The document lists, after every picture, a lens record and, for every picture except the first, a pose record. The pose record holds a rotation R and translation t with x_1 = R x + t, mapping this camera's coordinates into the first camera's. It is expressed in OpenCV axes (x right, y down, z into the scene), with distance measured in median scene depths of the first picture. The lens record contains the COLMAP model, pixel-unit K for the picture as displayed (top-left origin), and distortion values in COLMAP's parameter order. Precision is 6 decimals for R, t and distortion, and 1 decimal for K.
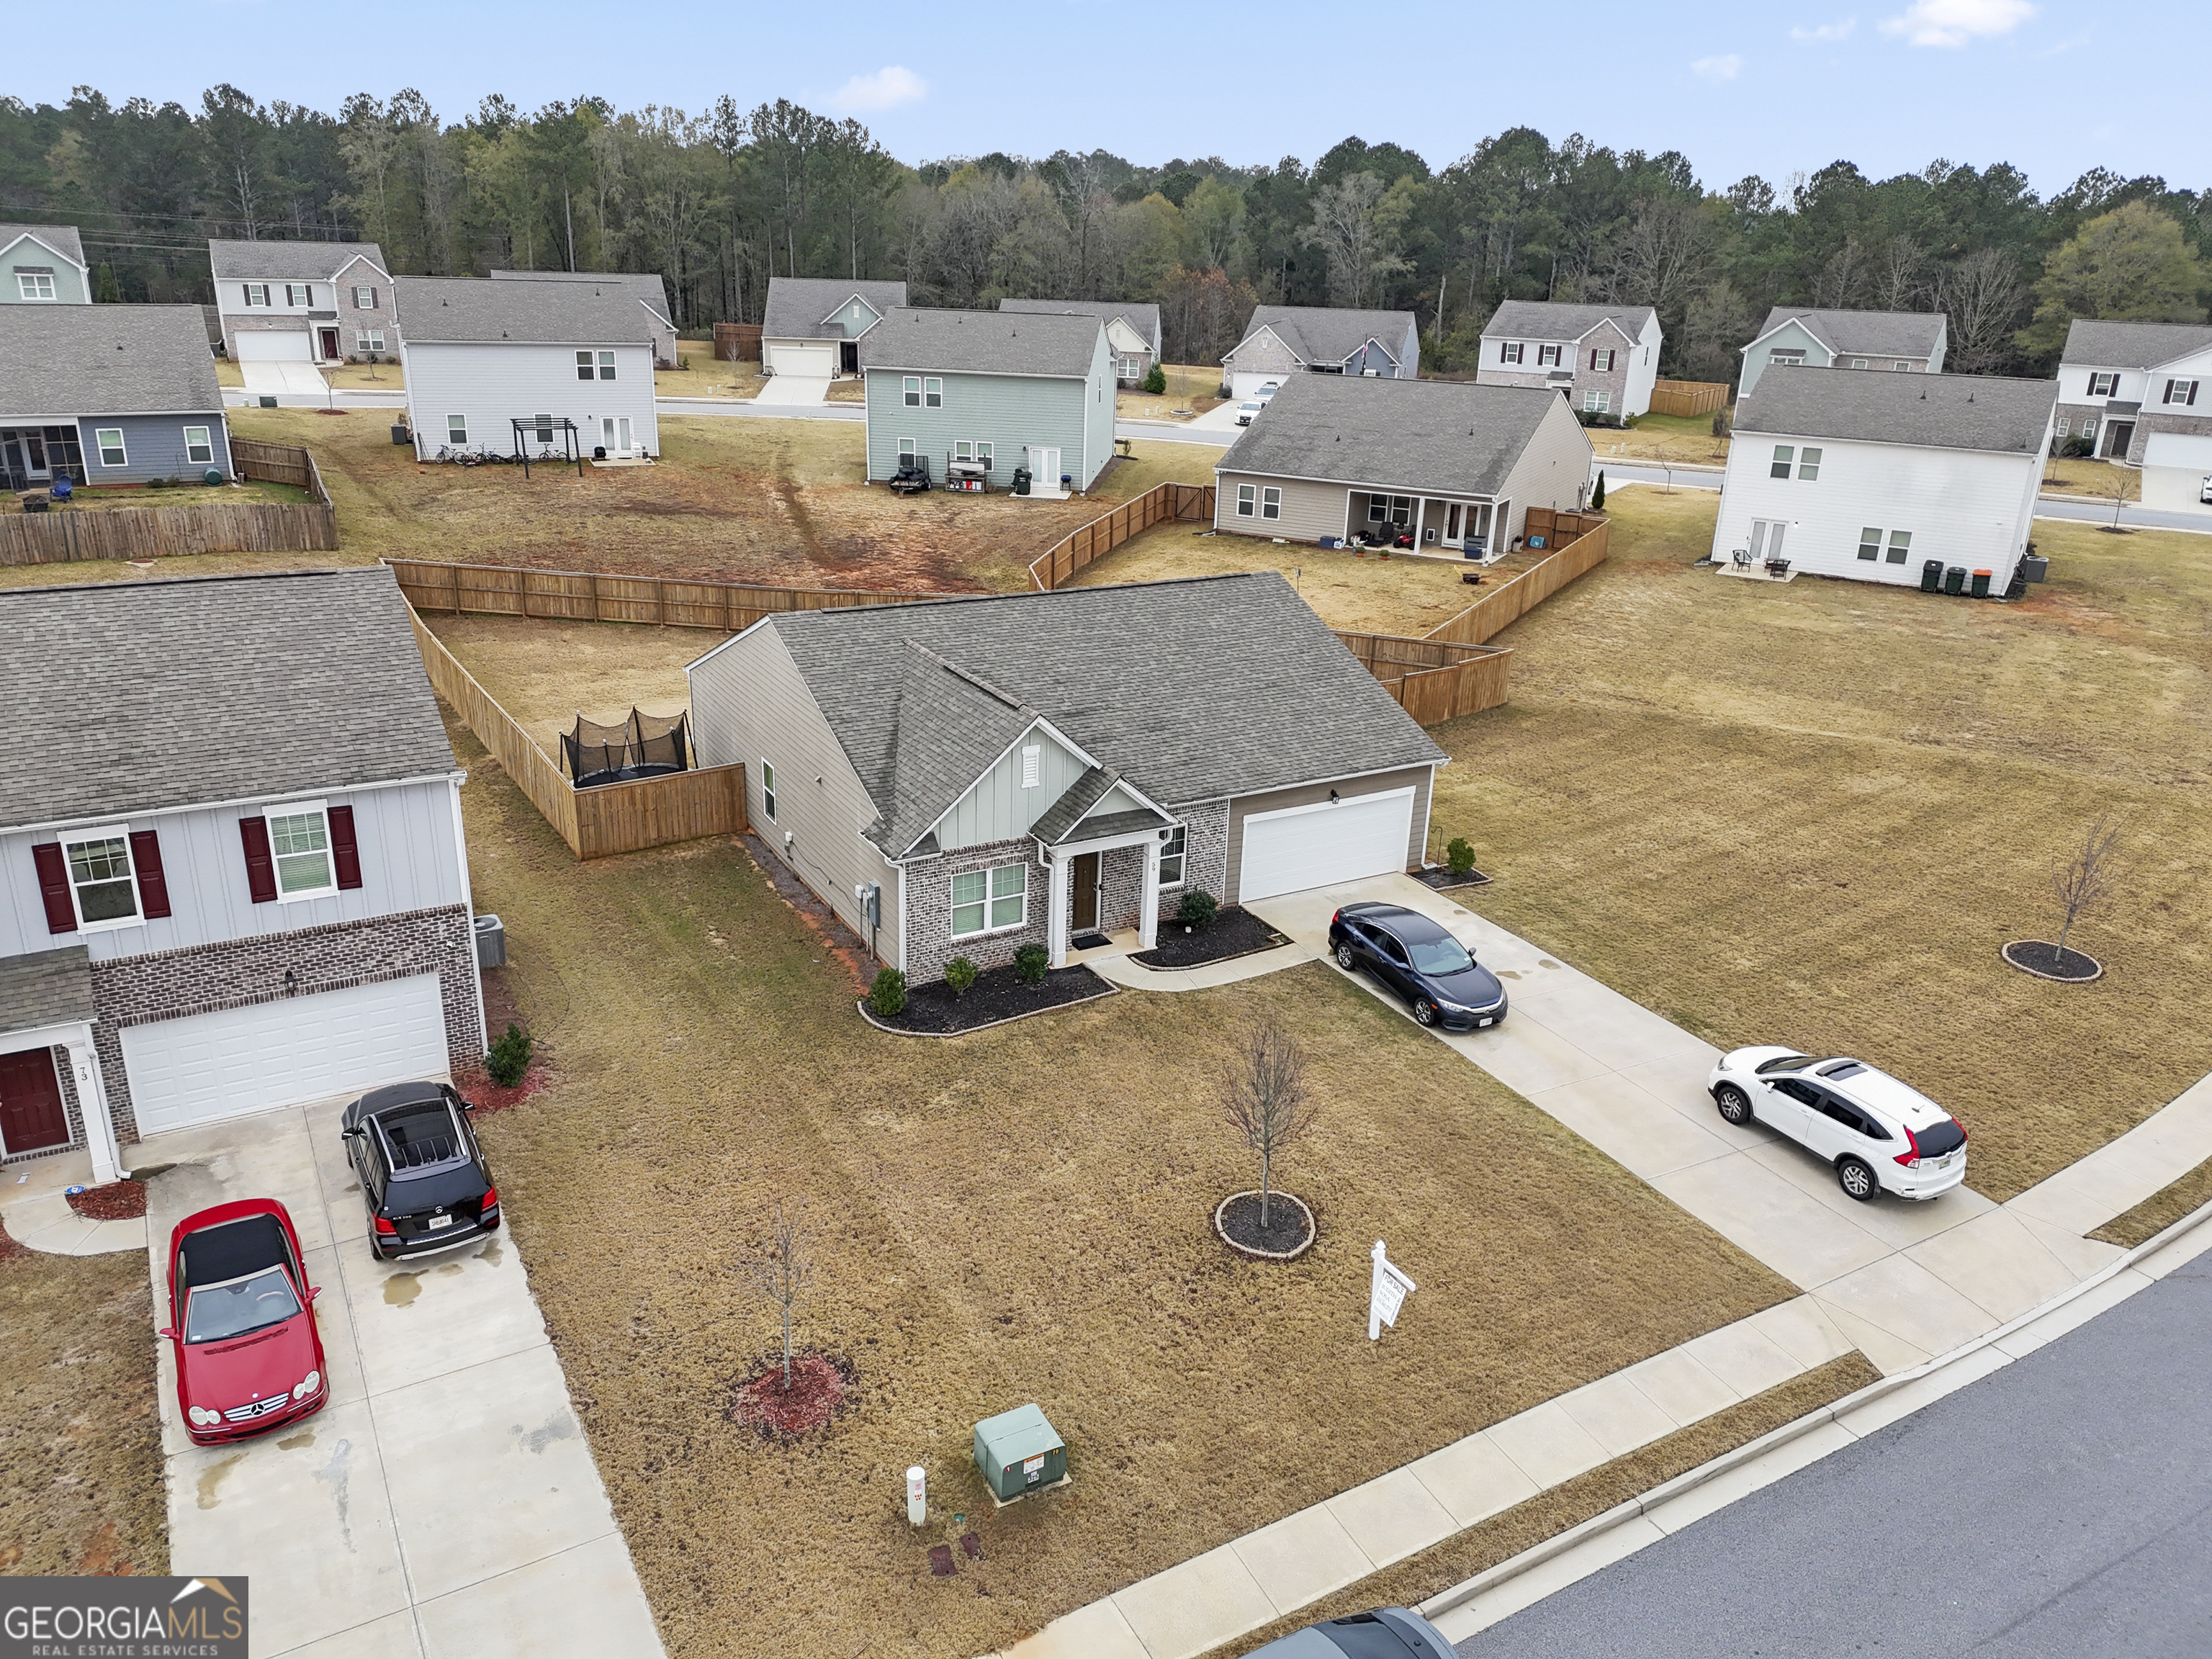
lens RADIAL K [[1612.0, 0, 1106.8], [0, 1612.0, 822.6], [0, 0, 1]] dist [0.094458, -0.103093]
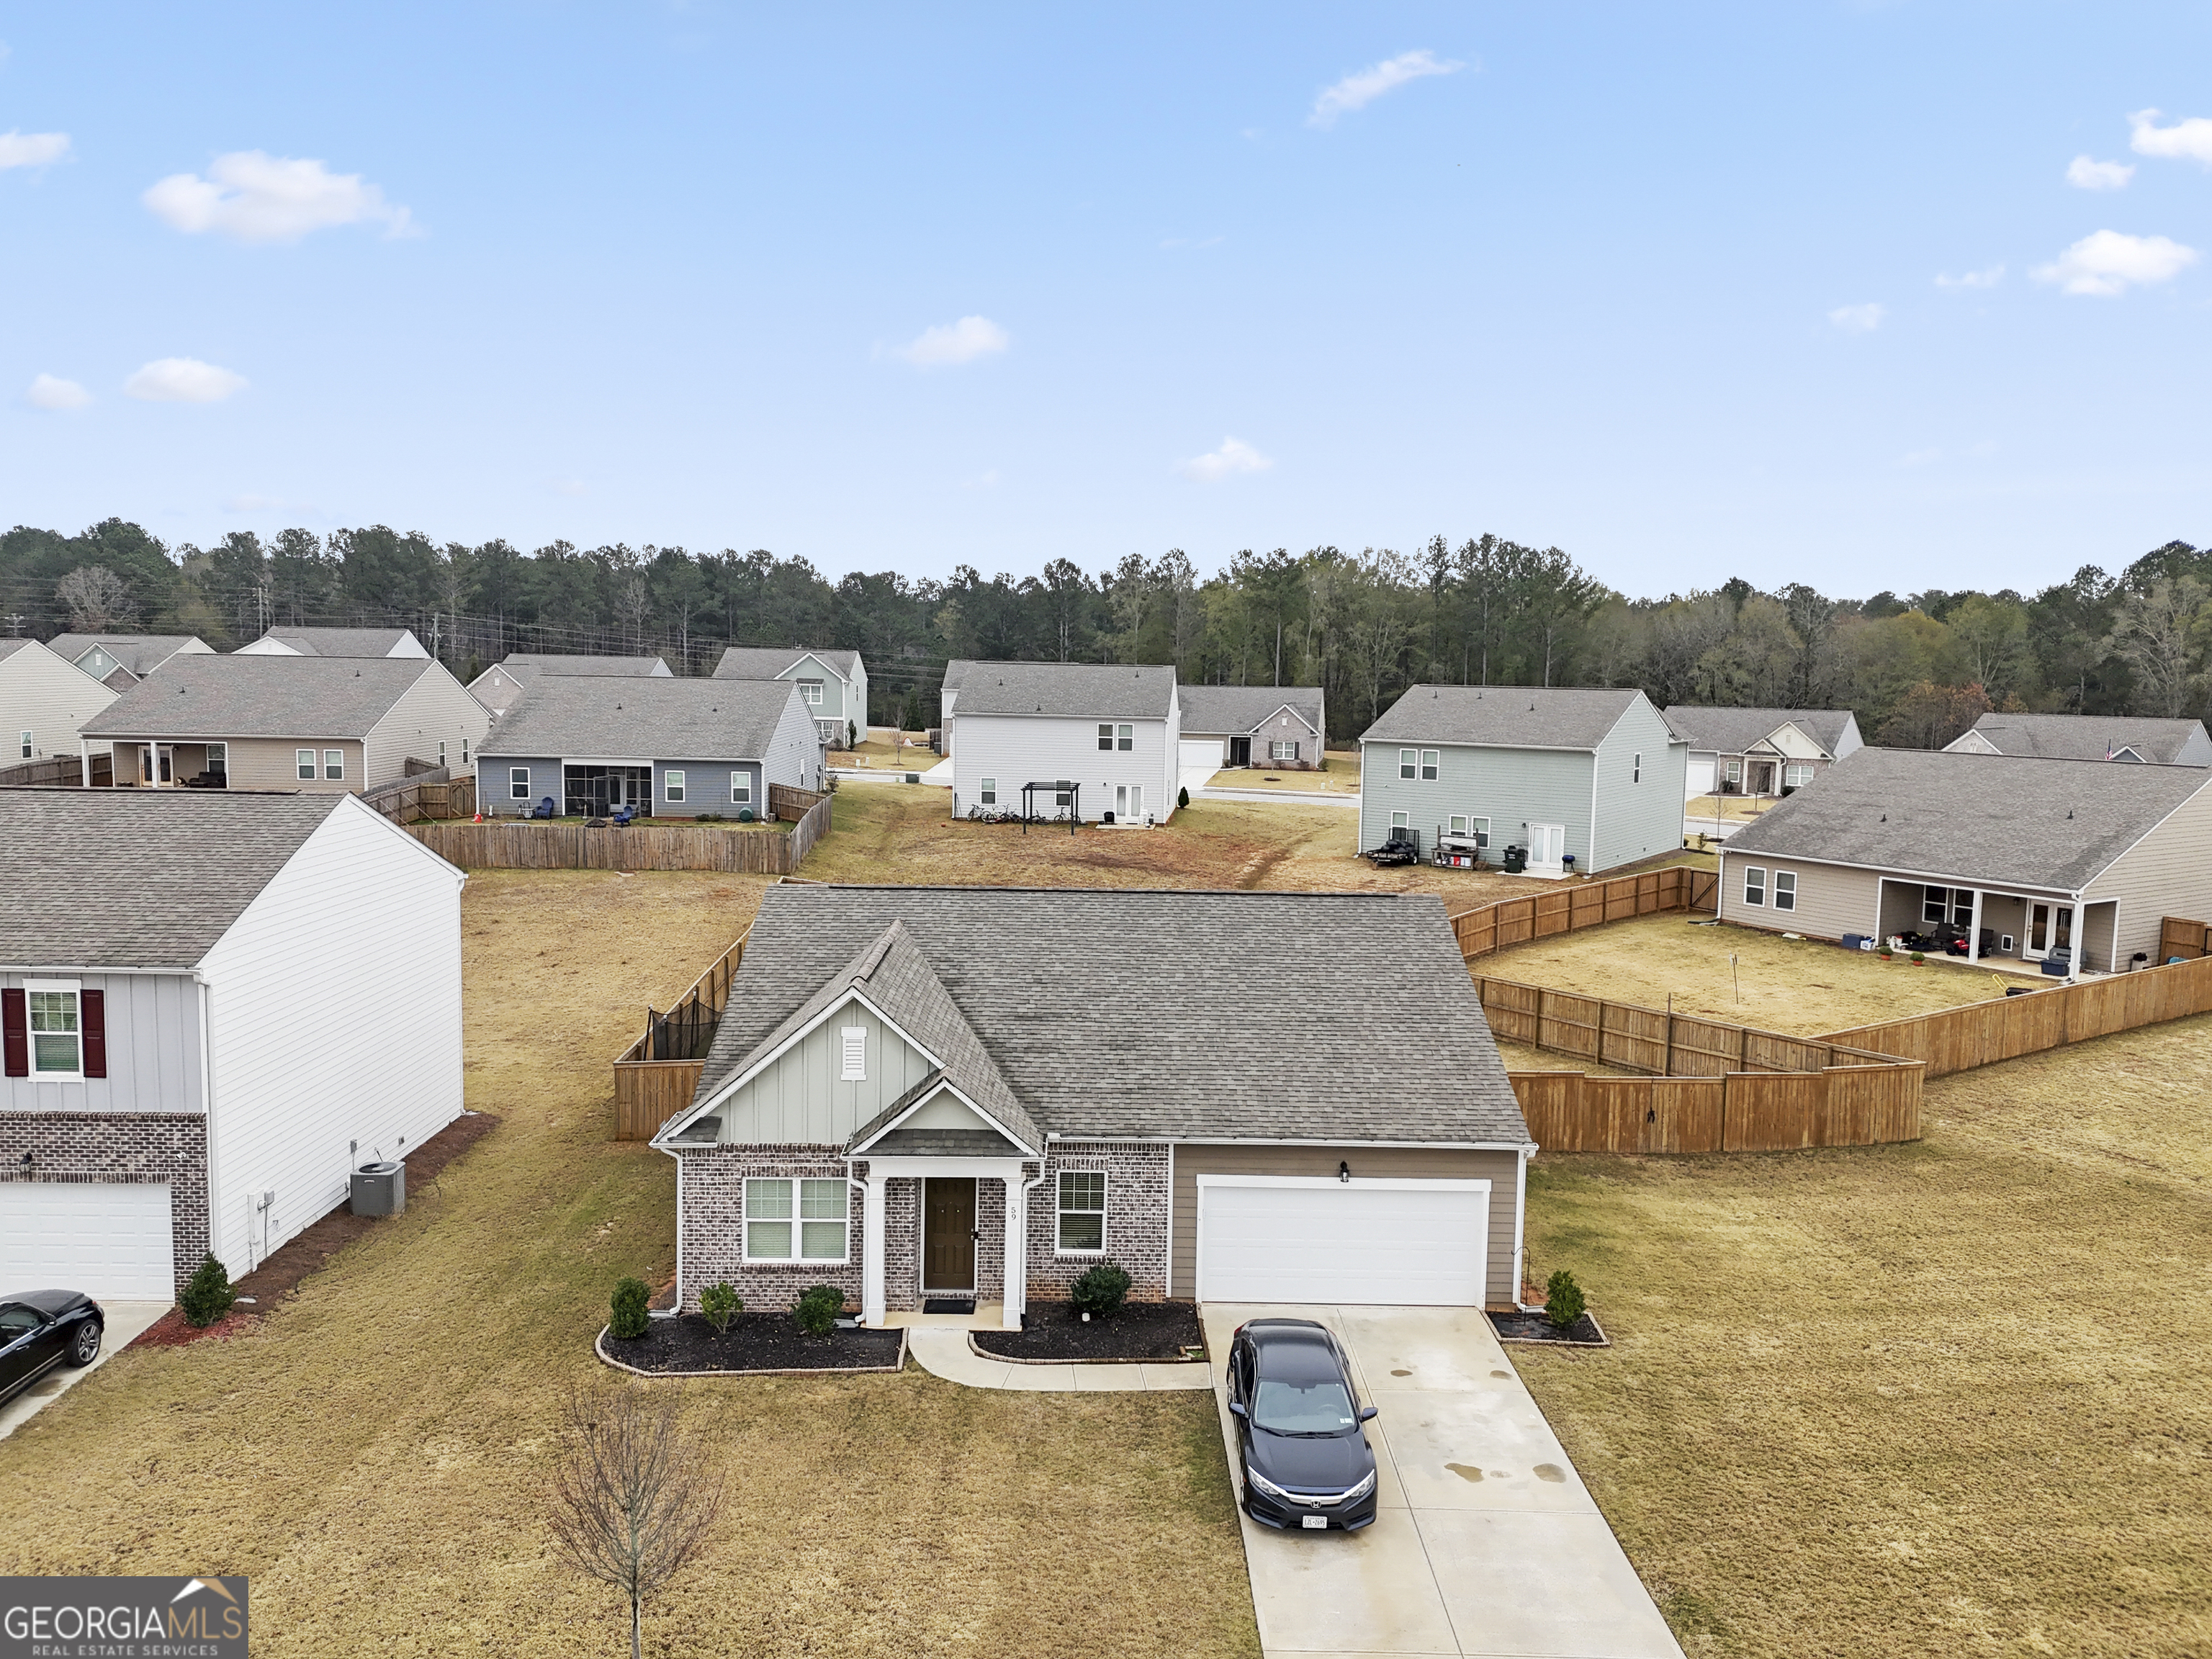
lens RADIAL K [[1612.0, 0, 1106.8], [0, 1612.0, 822.6], [0, 0, 1]] dist [0.094458, -0.103093]
pose [[0.876717, 0.033198, -0.479860, 0.354544], [-0.159100, 0.961478, -0.224161, 0.012068], [0.453933, 0.272871, 0.848225, 0.263228]]
